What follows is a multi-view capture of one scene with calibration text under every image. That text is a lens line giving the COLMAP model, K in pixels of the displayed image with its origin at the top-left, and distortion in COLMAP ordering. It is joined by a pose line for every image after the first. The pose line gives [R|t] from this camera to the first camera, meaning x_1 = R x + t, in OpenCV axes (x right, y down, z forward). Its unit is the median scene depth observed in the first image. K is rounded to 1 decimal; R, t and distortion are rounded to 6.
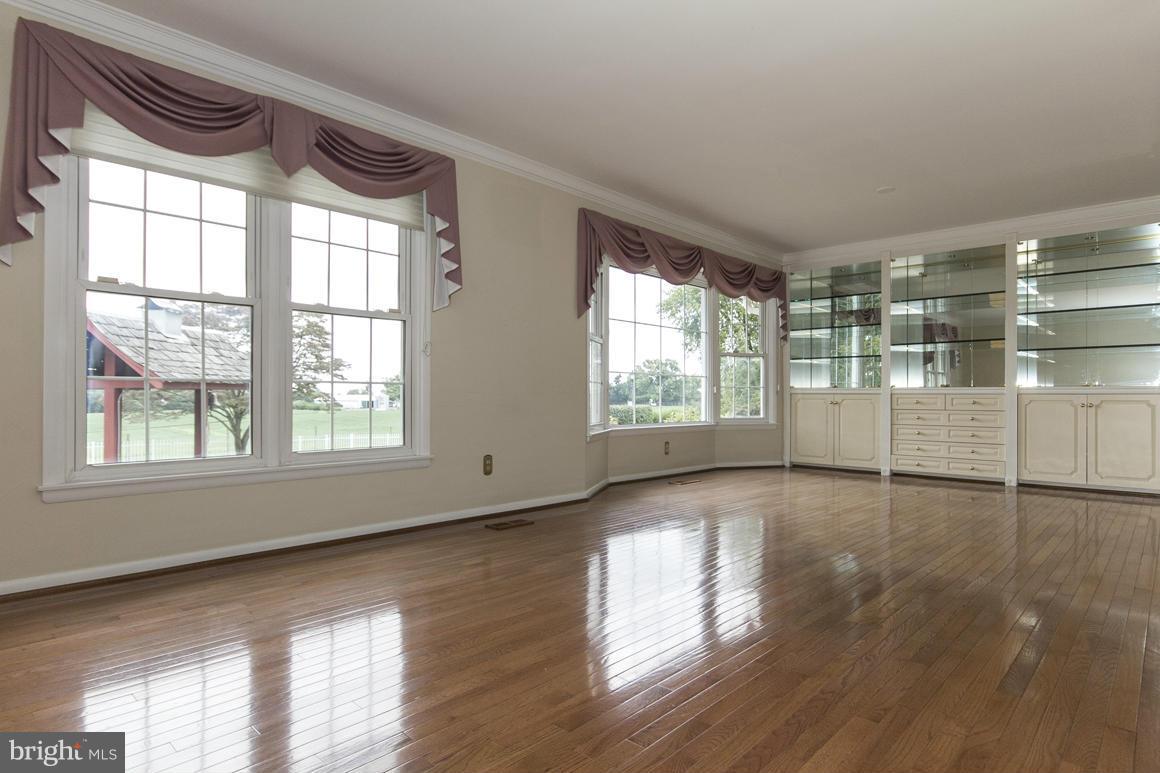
lens RADIAL K [[611.7, 0, 582.7], [0, 611.7, 391.1], [0, 0, 1]] dist [-0.002914, -0.000566]
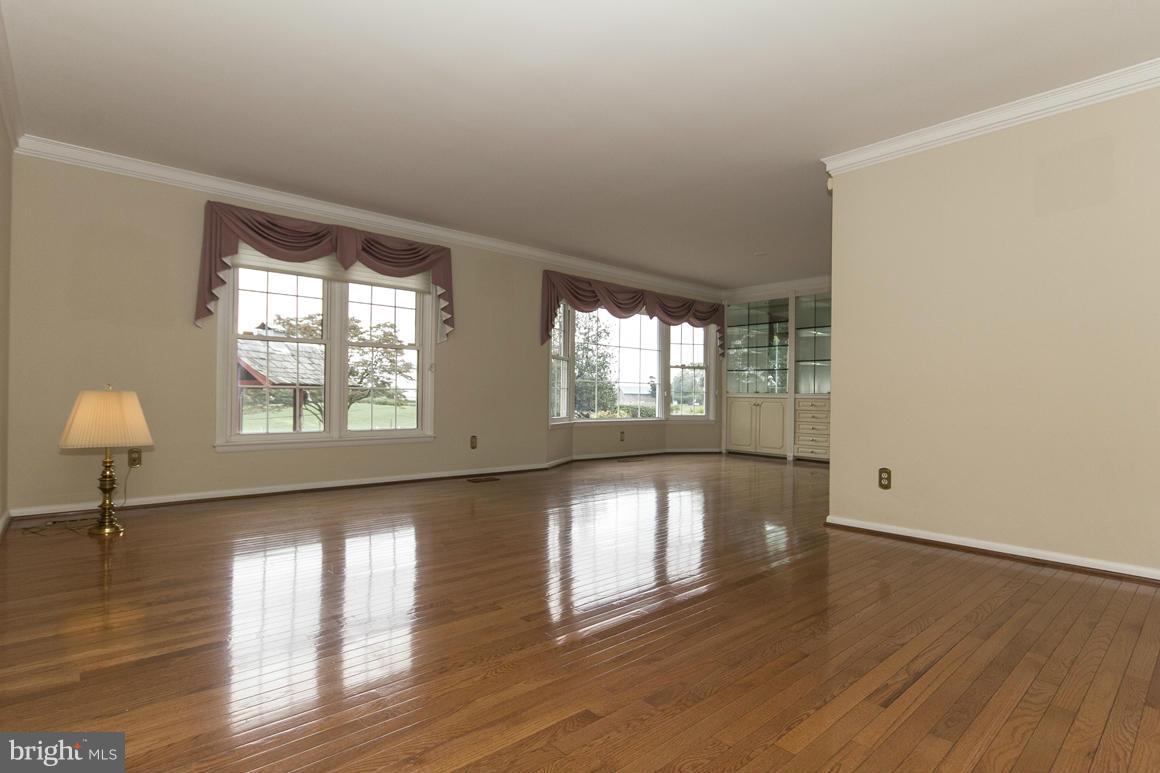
lens RADIAL K [[537.0, 0, 573.8], [0, 537.0, 392.8], [0, 0, 1]] dist [0.000276, 0.004286]
pose [[0.996321, 0.010028, -0.085108, 0.247697], [-0.009771, 0.999946, 0.003431, -0.012959], [0.085138, -0.002587, 0.996366, -0.387900]]
